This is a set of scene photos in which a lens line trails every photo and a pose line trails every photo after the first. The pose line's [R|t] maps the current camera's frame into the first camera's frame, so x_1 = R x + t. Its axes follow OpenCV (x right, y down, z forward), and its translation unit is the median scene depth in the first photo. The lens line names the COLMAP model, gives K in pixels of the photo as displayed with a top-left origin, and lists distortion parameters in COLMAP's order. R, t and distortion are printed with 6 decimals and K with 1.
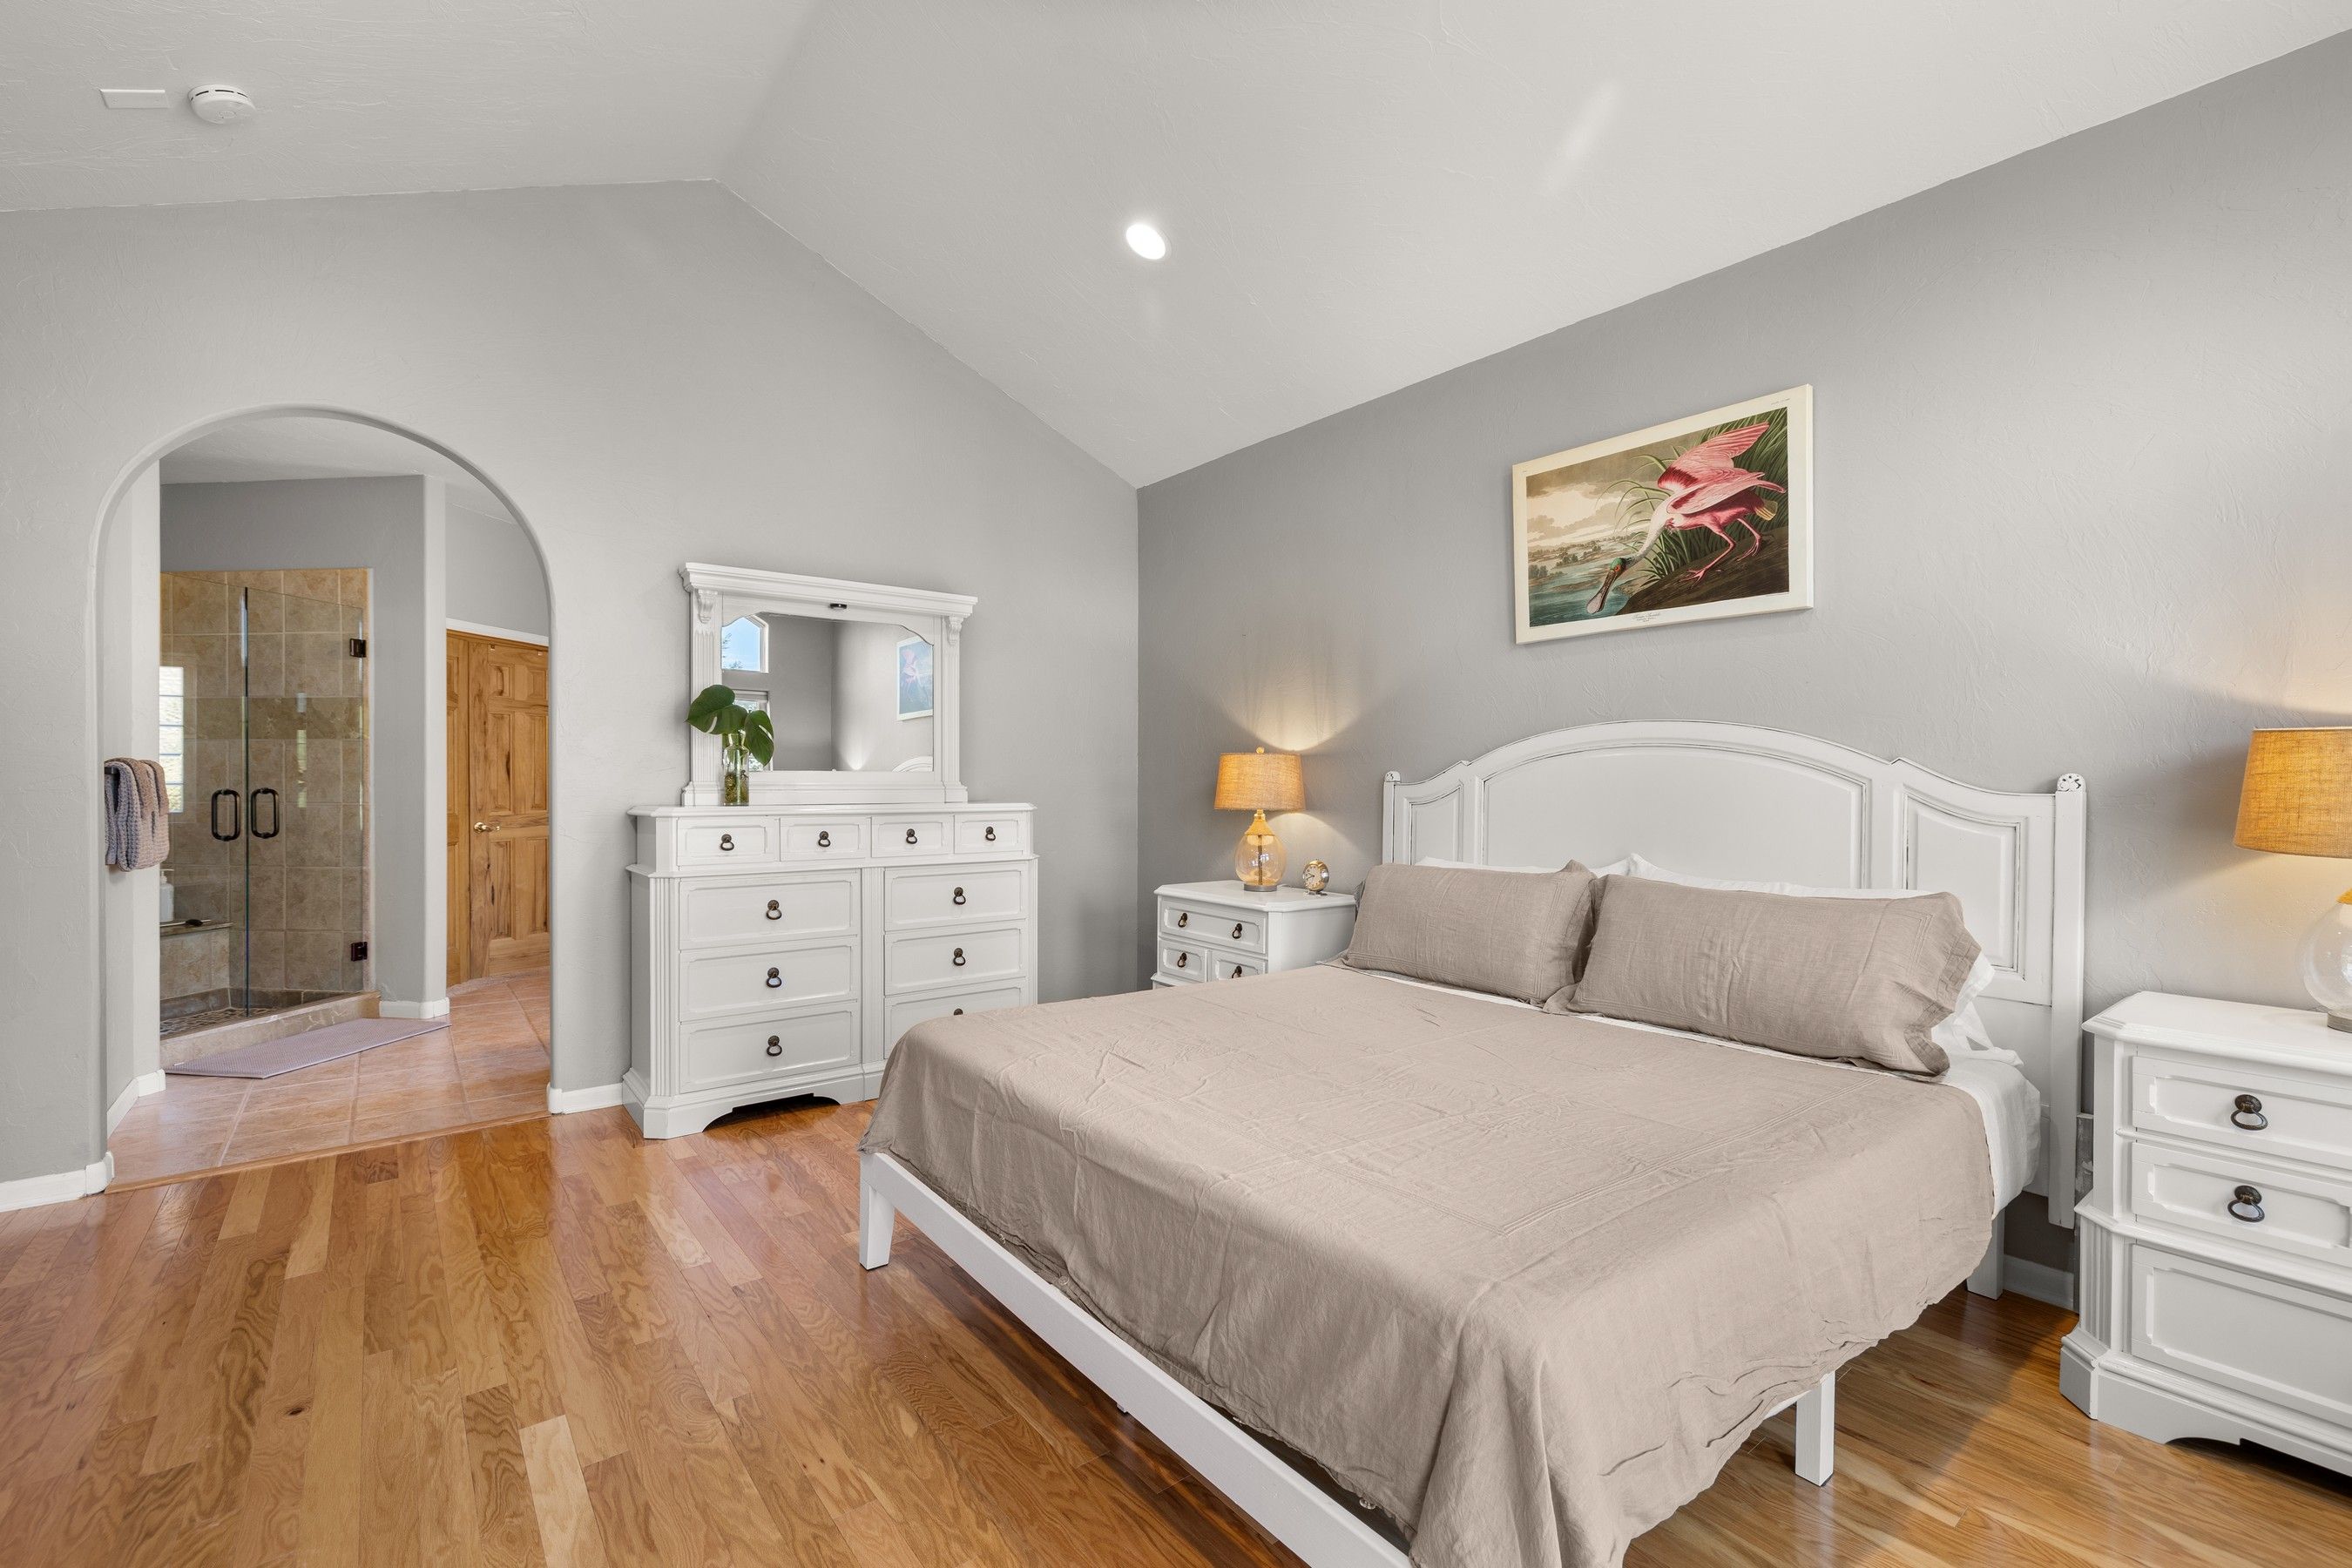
lens RADIAL K [[1029.8, 0, 1181.0], [0, 1029.8, 767.3], [0, 0, 1]] dist [0.023723, 0.000293]
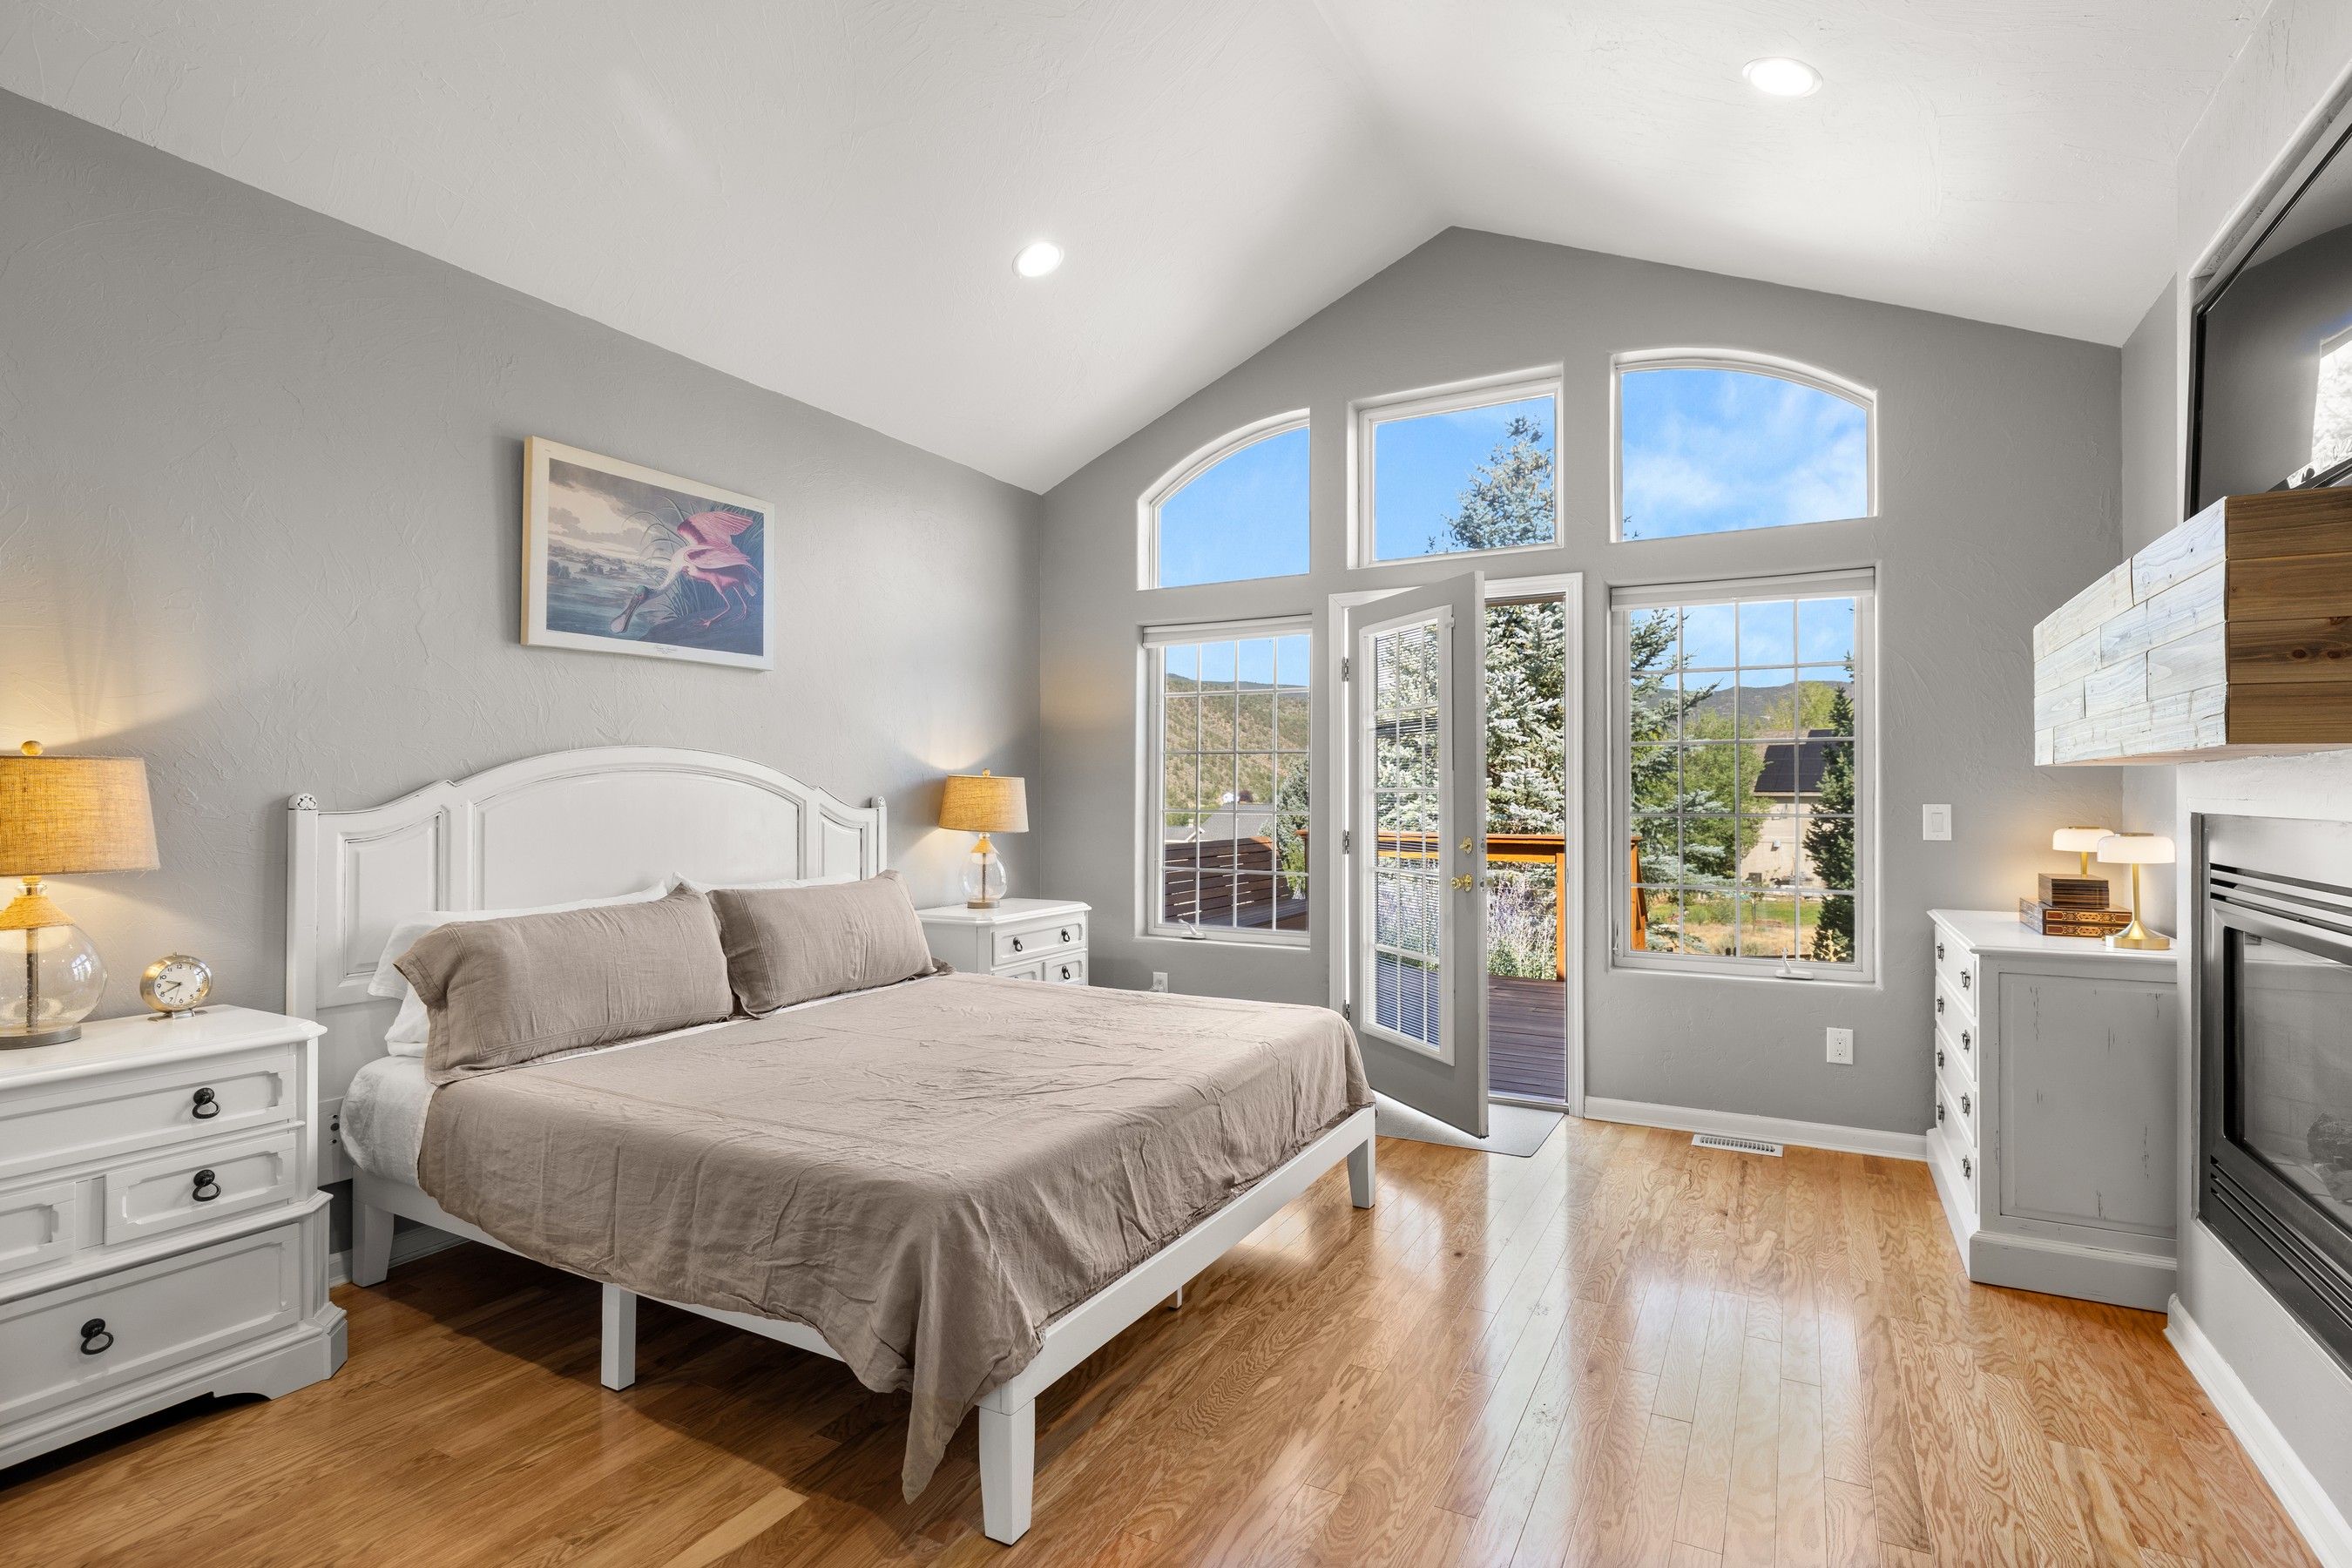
lens RADIAL K [[1110.2, 0, 1181.2], [0, 1110.2, 796.2], [0, 0, 1]] dist [-0.008188, 0.001850]
pose [[-0.384616, -0.004098, 0.923068, -0.785876], [-0.007178, 0.999973, 0.001448, 0.000223], [-0.923049, -0.006069, -0.384635, 0.921940]]
